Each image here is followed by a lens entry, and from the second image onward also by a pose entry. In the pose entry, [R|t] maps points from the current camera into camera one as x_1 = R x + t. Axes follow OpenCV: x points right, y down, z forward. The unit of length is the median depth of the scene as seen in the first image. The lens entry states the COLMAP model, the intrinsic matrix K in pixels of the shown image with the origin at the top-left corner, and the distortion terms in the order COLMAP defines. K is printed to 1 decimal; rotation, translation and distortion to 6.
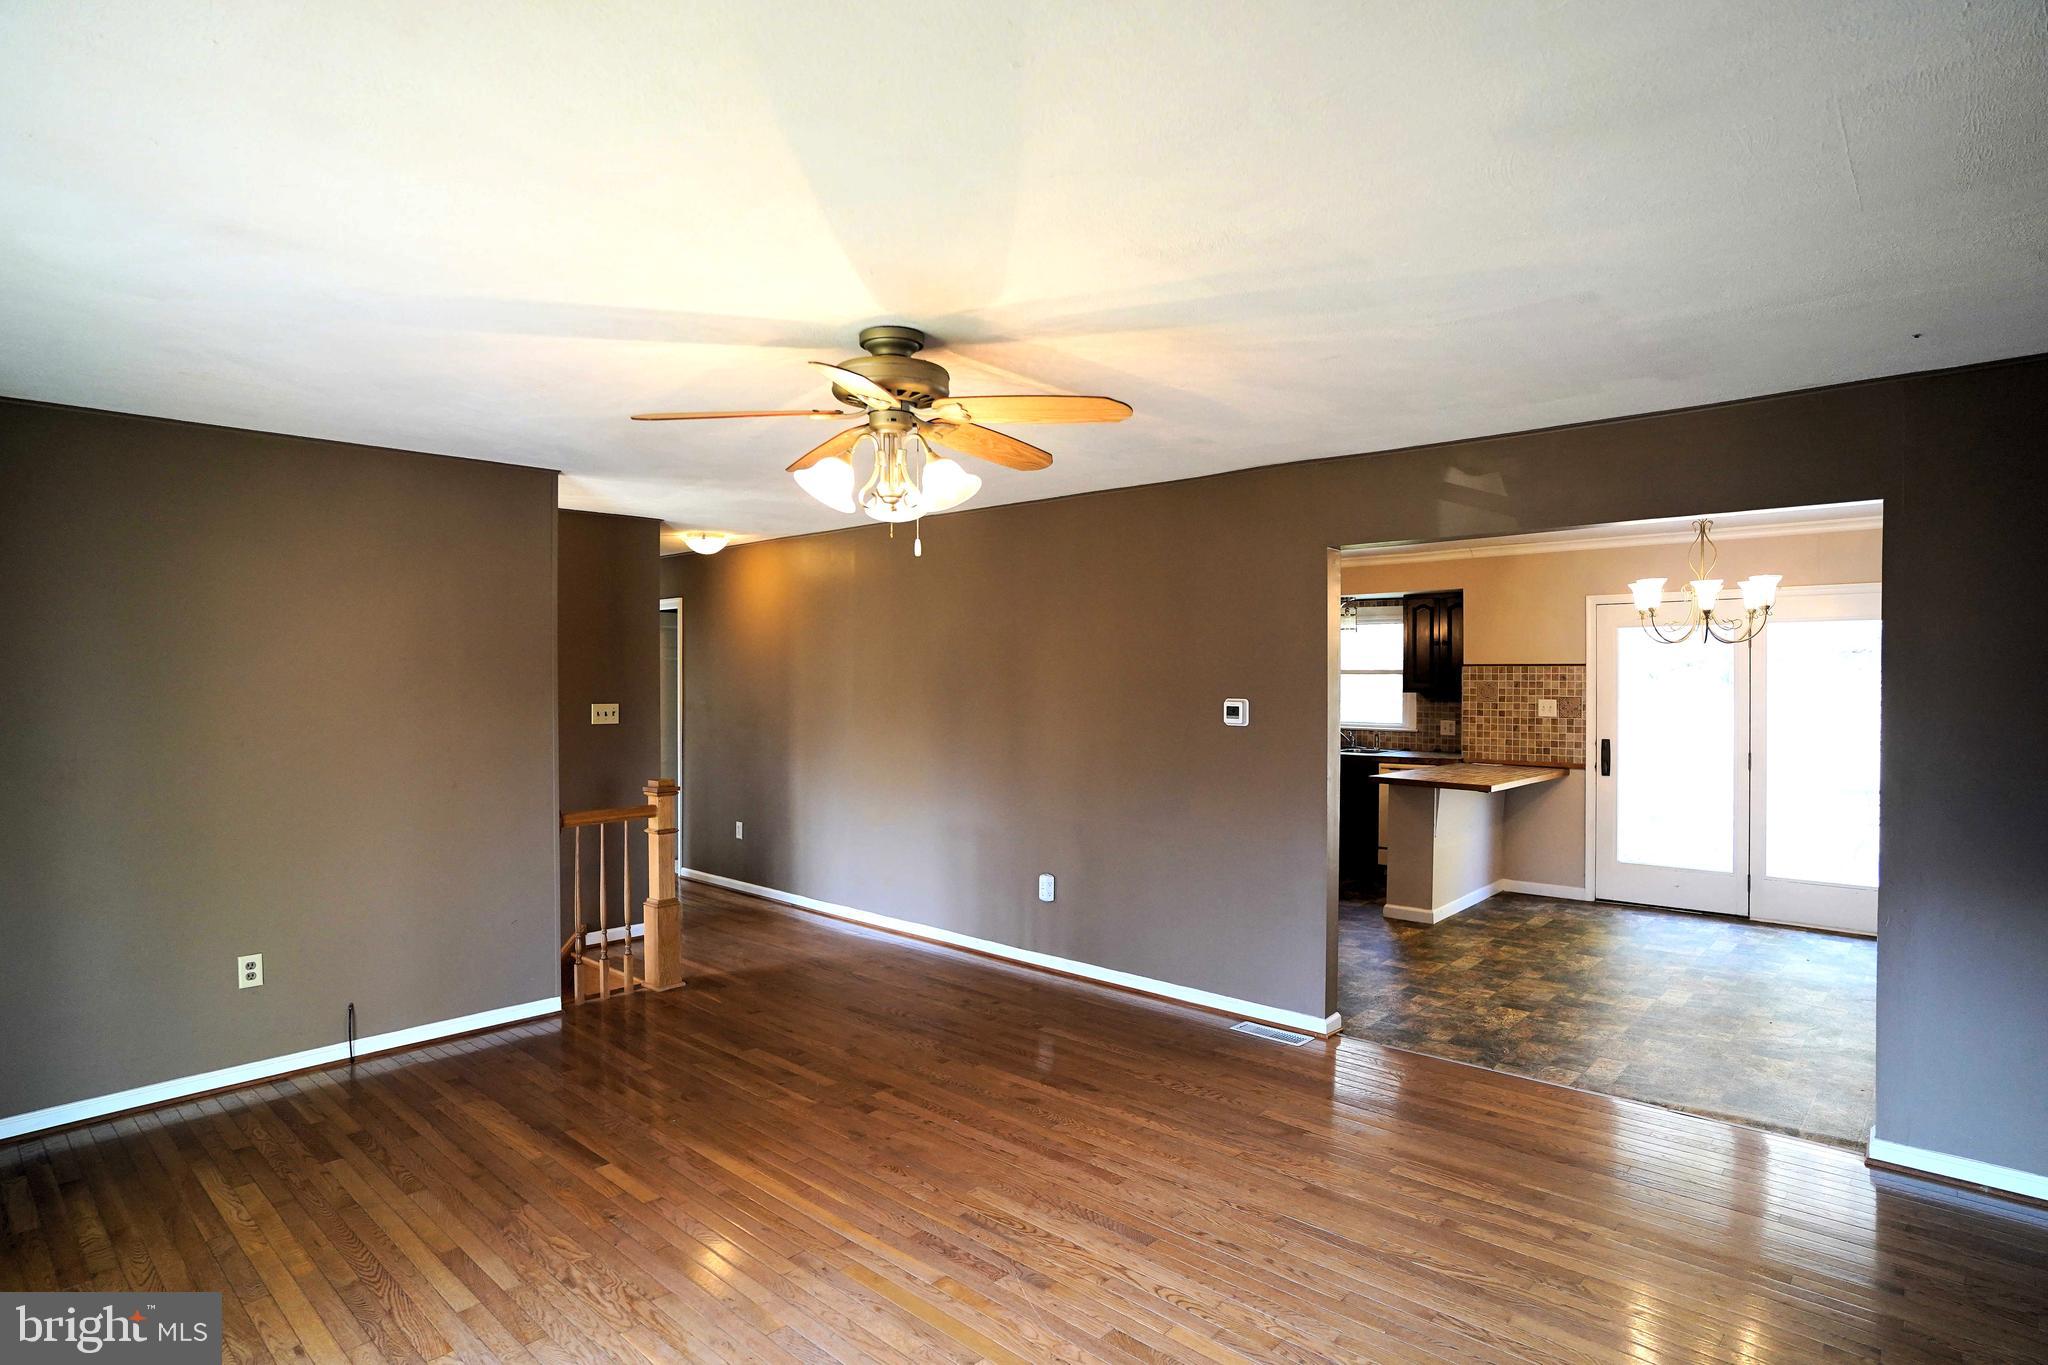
lens RADIAL K [[1082.8, 0, 1024.0], [0, 1082.8, 682.5], [0, 0, 1]] dist [-0.074465, 0.050977]
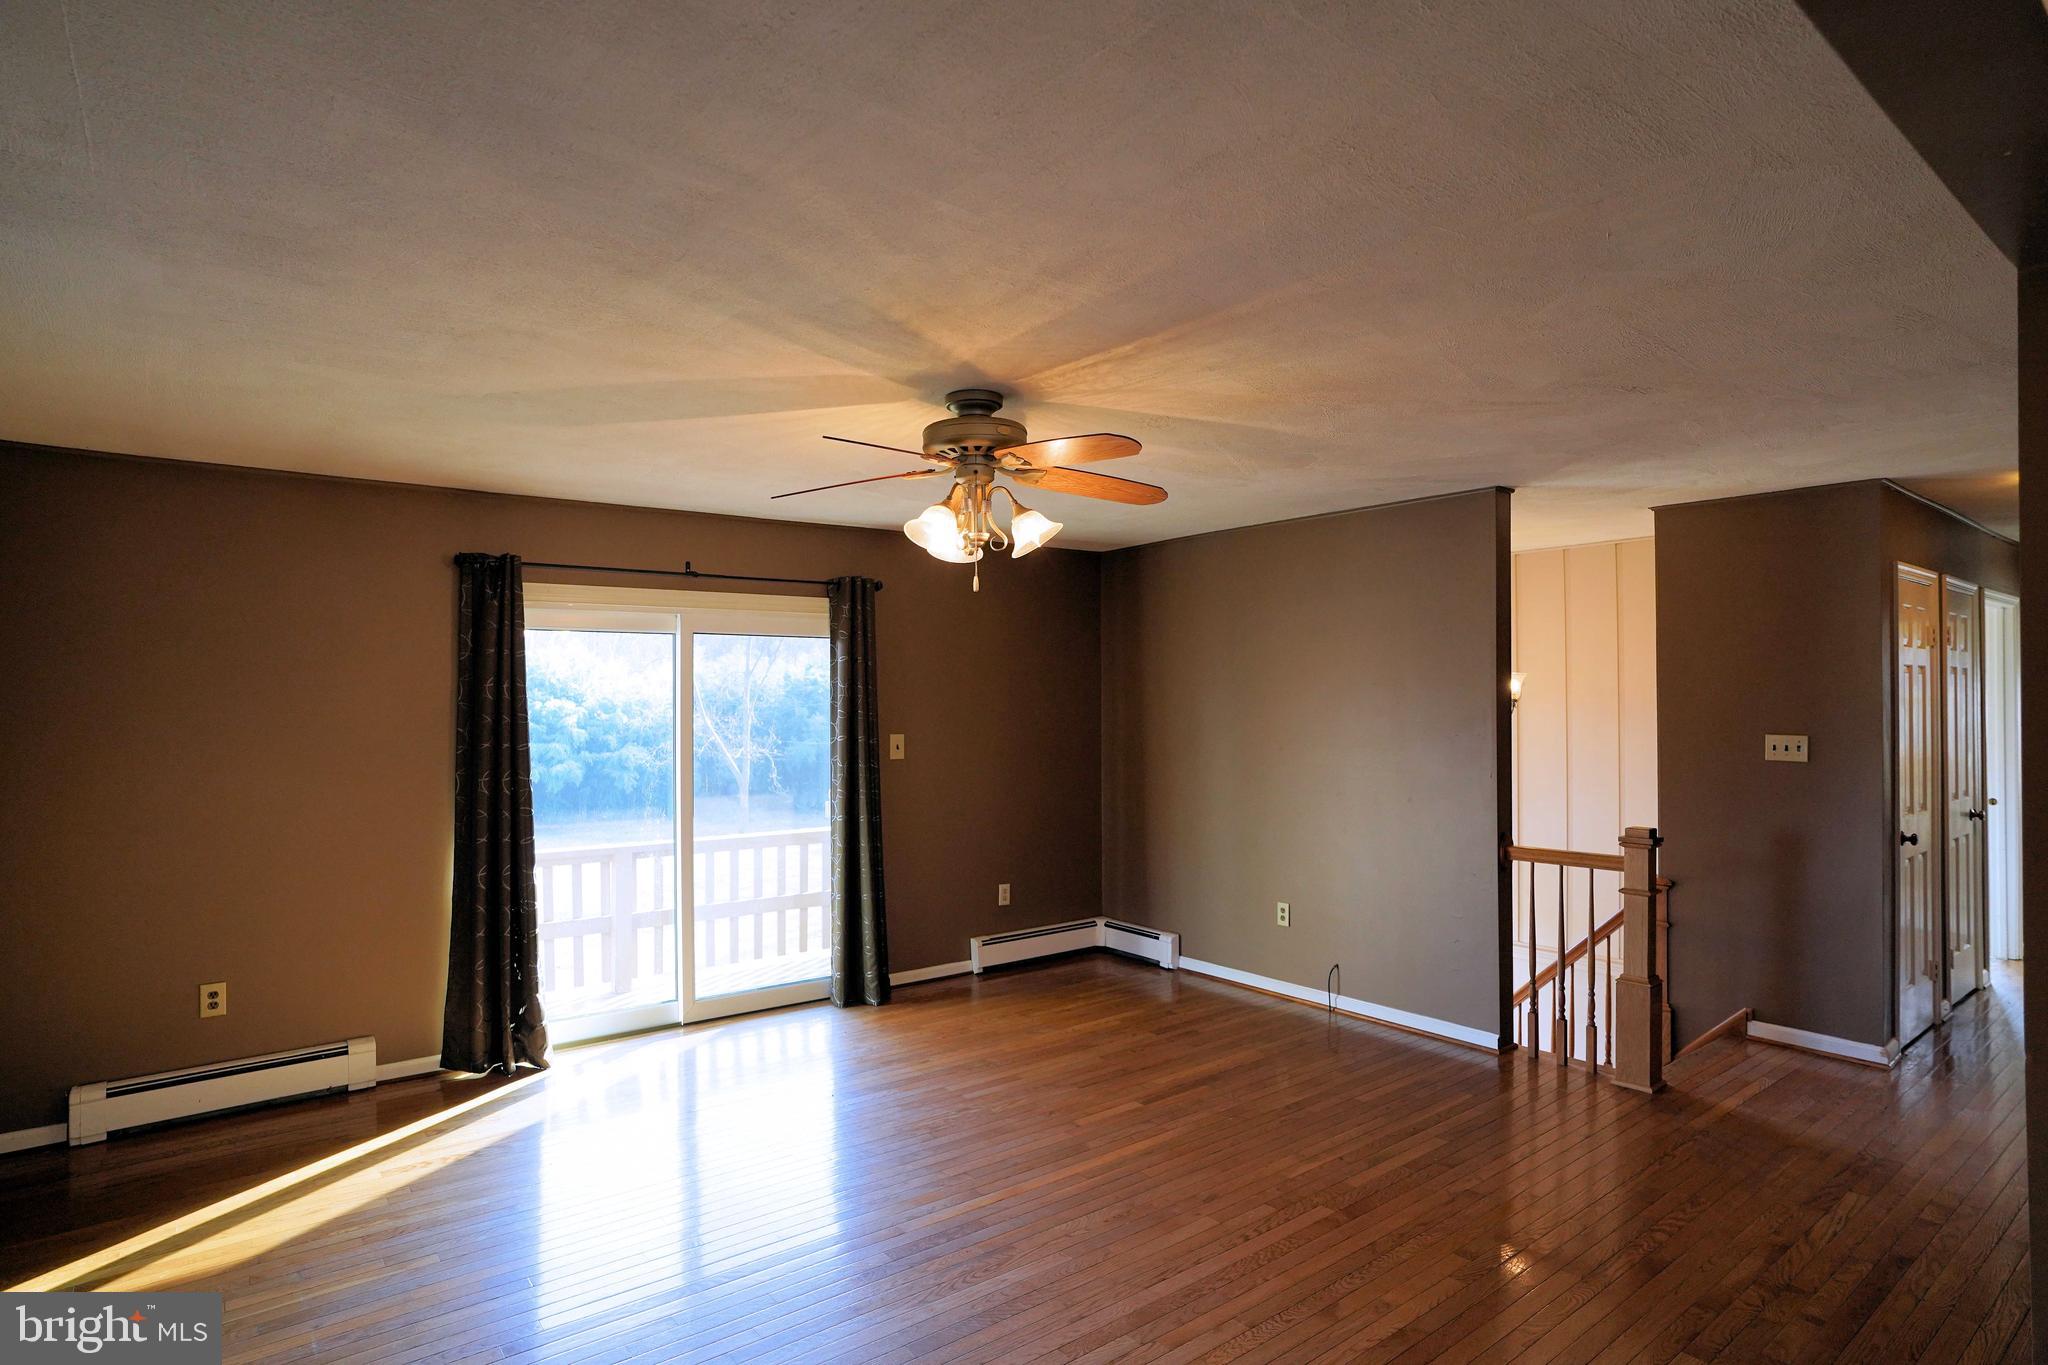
lens RADIAL K [[1082.8, 0, 1024.0], [0, 1082.8, 682.5], [0, 0, 1]] dist [-0.074465, 0.050977]
pose [[-0.156162, -0.012307, -0.987655, 0.790502], [-0.006374, 0.999914, -0.011452, -0.010530], [0.987711, 0.004507, -0.156228, 0.996539]]
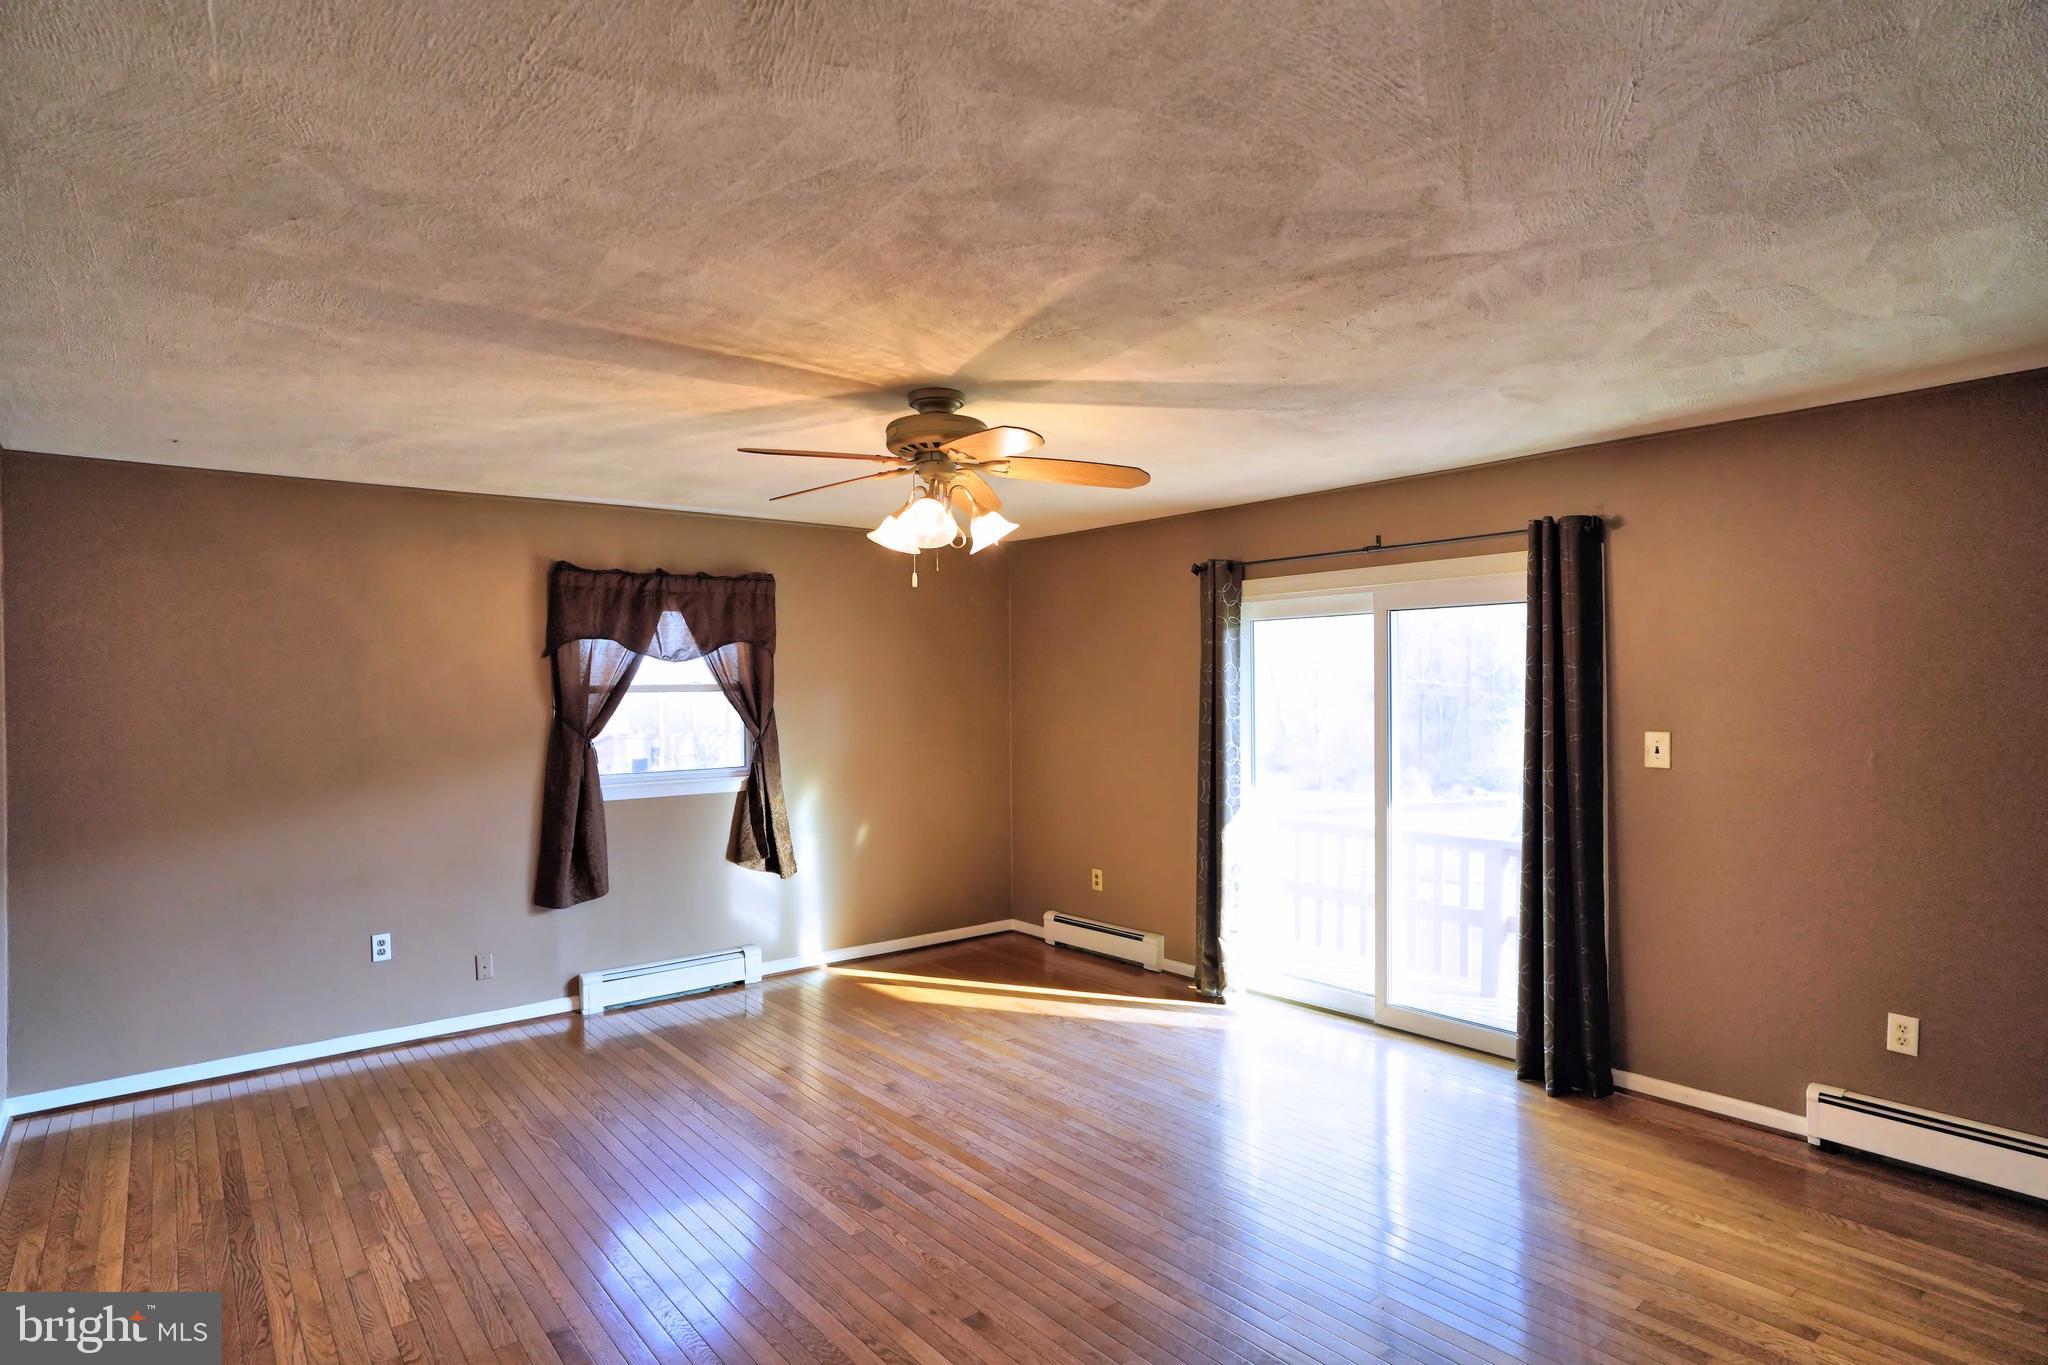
lens RADIAL K [[1082.8, 0, 1024.0], [0, 1082.8, 682.5], [0, 0, 1]] dist [-0.074465, 0.050977]
pose [[-0.991262, 0.014344, 0.131125, -0.294118], [0.015752, 0.999829, 0.009703, -0.021448], [-0.130964, 0.011684, -0.991318, 1.728036]]
